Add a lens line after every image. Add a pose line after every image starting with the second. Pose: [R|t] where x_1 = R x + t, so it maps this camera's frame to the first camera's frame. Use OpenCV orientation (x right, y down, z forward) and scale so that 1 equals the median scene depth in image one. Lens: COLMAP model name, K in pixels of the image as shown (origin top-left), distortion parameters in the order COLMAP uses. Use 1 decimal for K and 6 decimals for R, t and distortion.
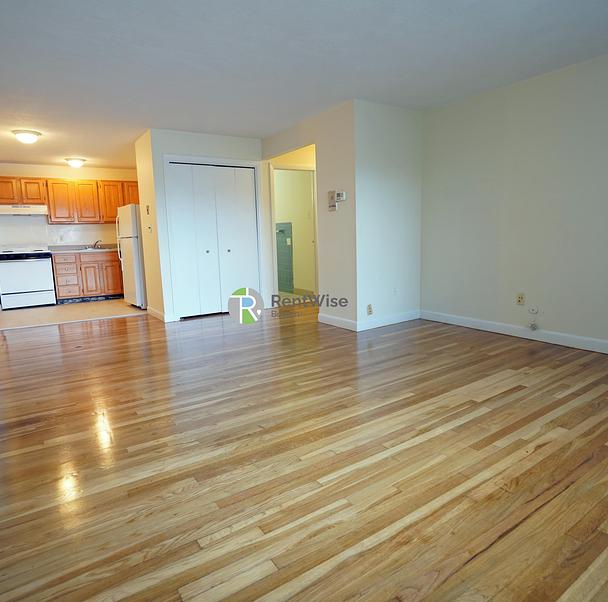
lens RADIAL K [[408.9, 0, 304.0], [0, 408.9, 301.0], [0, 0, 1]] dist [-0.049700, 0.007094]
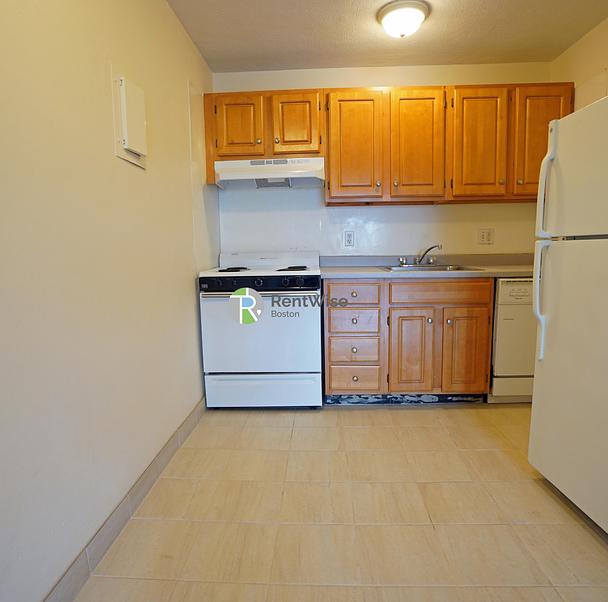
lens RADIAL K [[423.8, 0, 304.0], [0, 423.8, 301.0], [0, 0, 1]] dist [-0.066581, 0.037810]
pose [[0.805868, 0.082335, -0.586342, -0.426567], [-0.091788, 0.995685, 0.013662, -0.105531], [0.584937, 0.042809, 0.809948, 0.696781]]
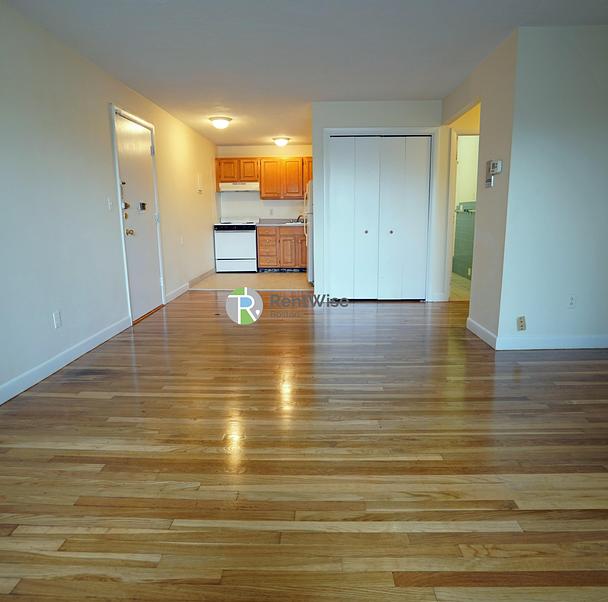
lens RADIAL K [[423.8, 0, 304.0], [0, 423.8, 301.0], [0, 0, 1]] dist [-0.066581, 0.037810]
pose [[0.818201, 0.134626, -0.558948, 0.167711], [-0.104646, 0.990830, 0.085465, -0.027670], [0.565329, -0.011436, 0.824786, 0.109945]]
